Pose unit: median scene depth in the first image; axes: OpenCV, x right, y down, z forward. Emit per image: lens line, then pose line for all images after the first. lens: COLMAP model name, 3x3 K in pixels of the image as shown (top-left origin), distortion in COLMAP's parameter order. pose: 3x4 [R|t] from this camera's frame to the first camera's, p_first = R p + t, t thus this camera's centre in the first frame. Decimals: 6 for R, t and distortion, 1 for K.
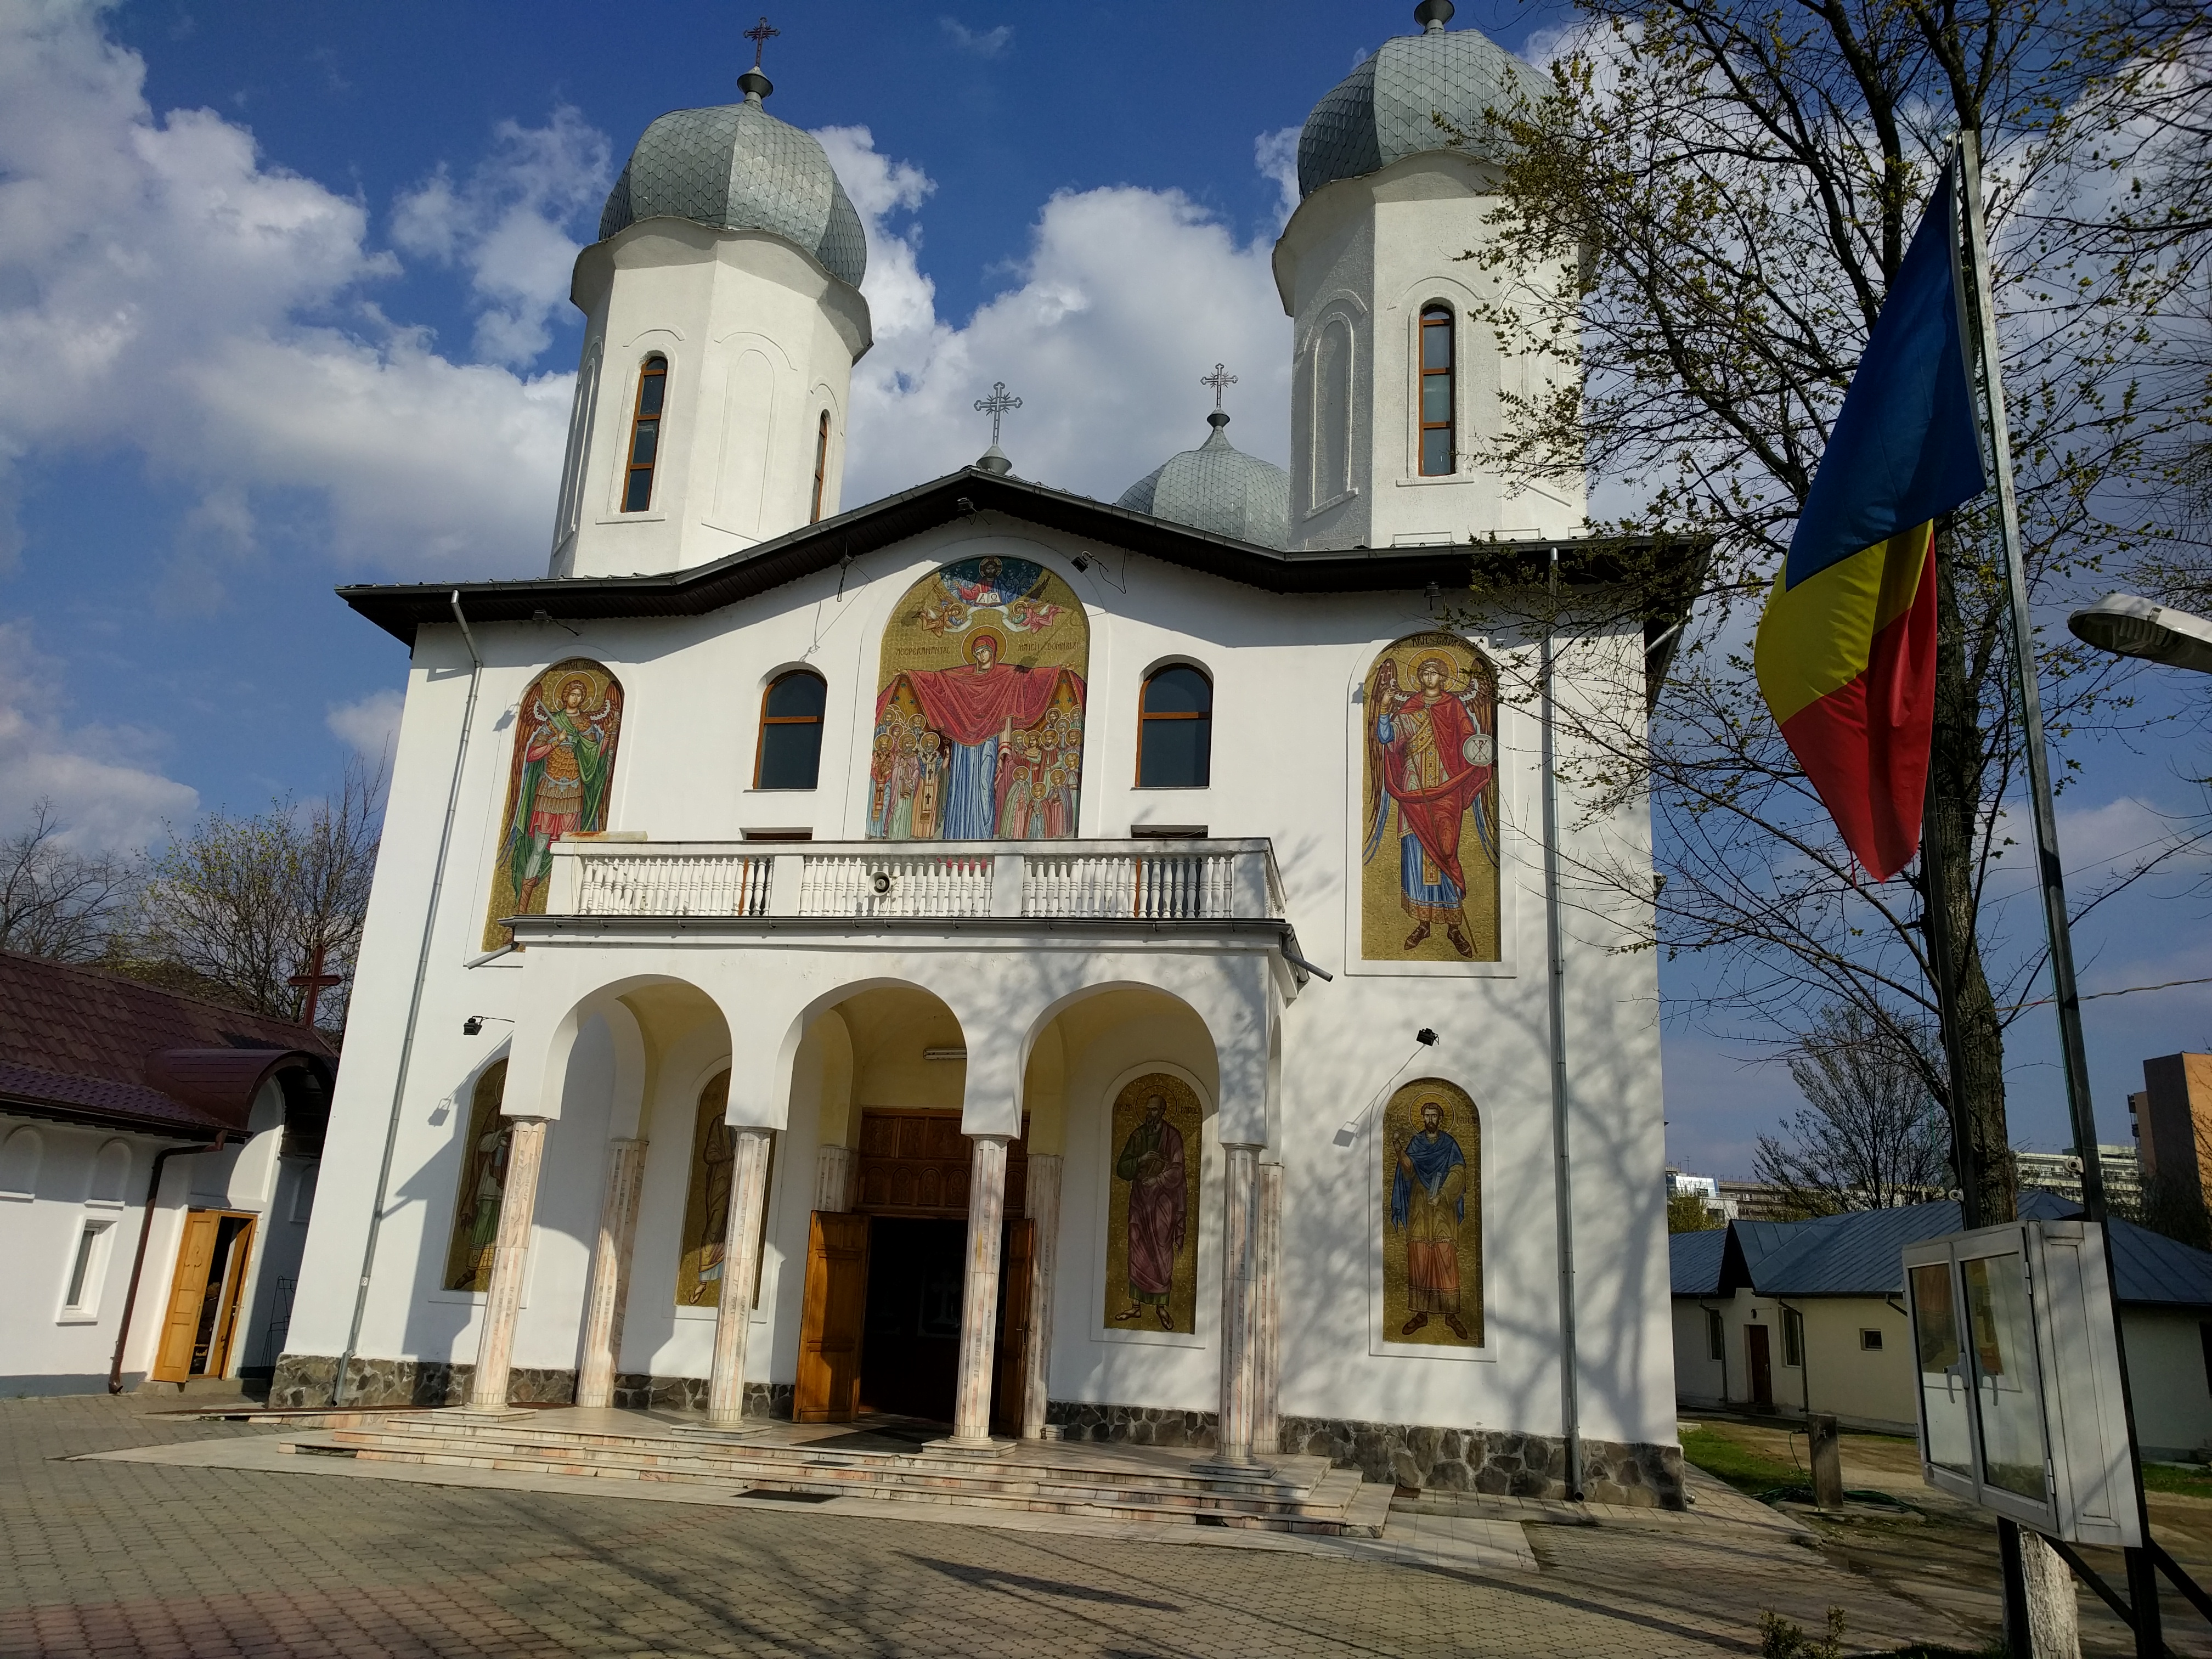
lens RADIAL K [[1658.7, 0, 1104.2], [0, 1658.7, 809.6], [0, 0, 1]] dist [0.011940, 0.008772]
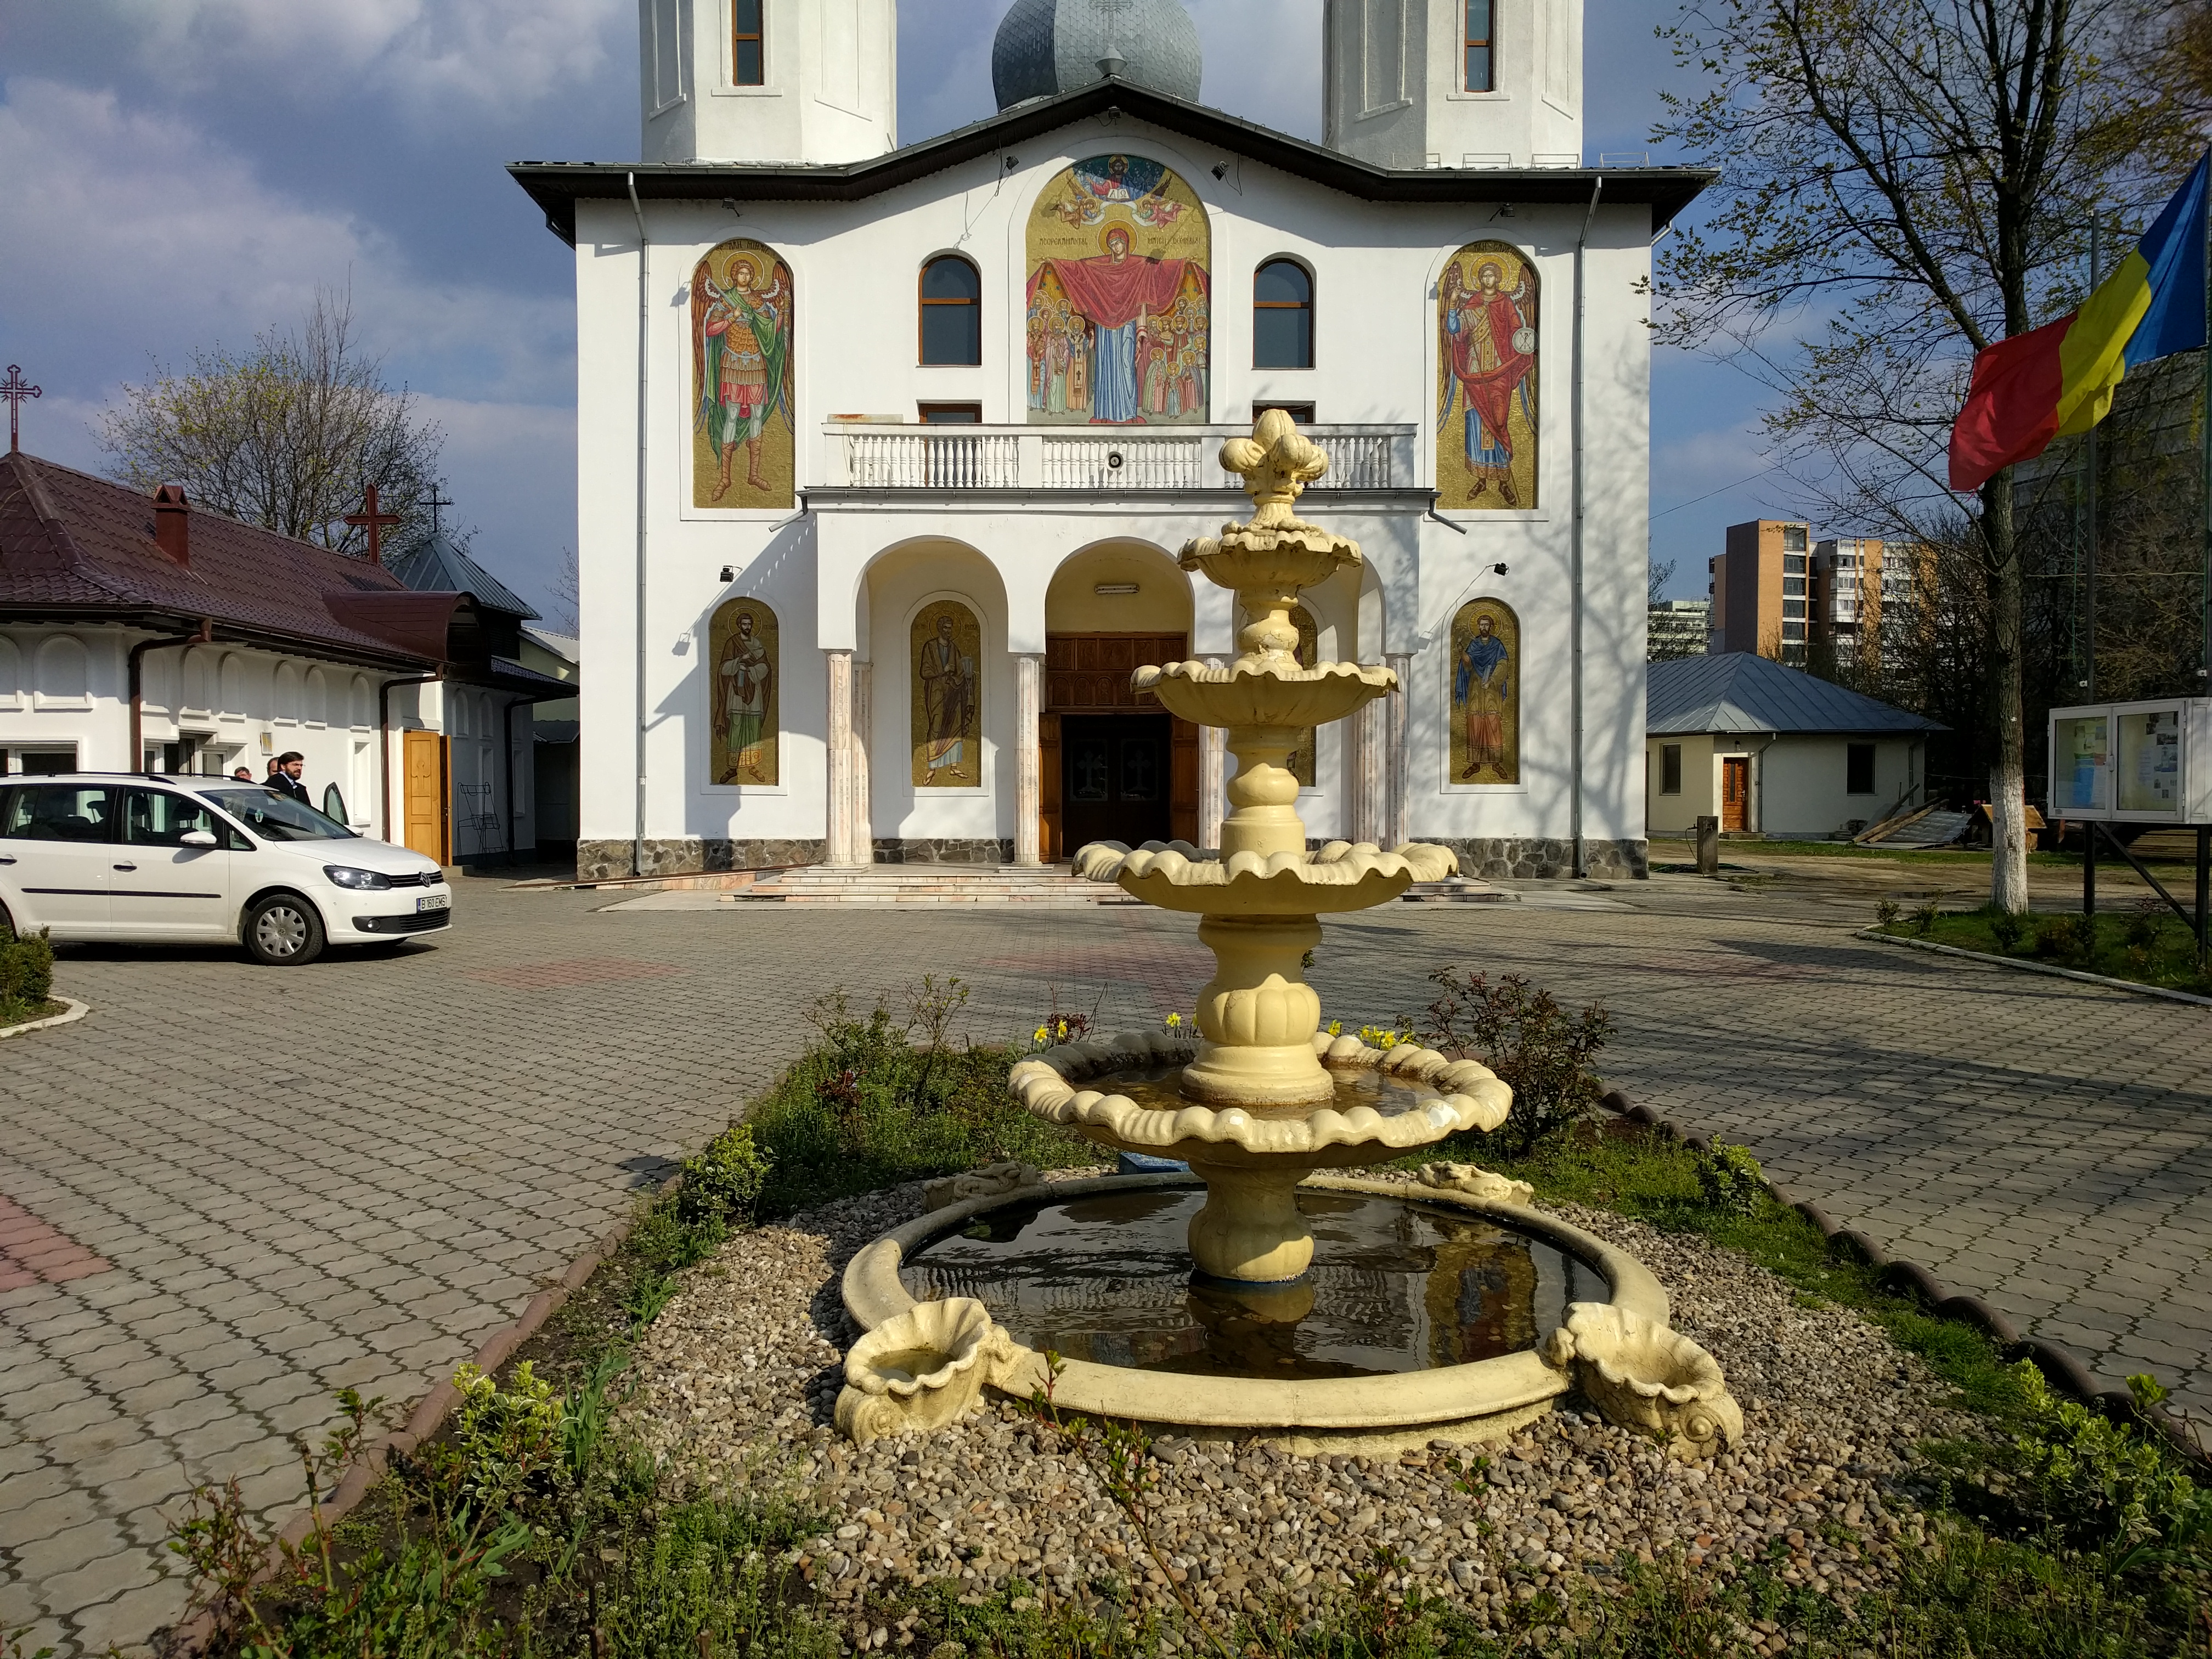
lens RADIAL K [[1648.3, 0, 1117.9], [0, 1648.3, 819.8], [0, 0, 1]] dist [0.010354, 0.012318]
pose [[0.976545, -0.056630, 0.207732, -0.360435], [-0.011108, 0.950257, 0.311269, -0.076125], [-0.215026, -0.306276, 0.927340, -0.225304]]
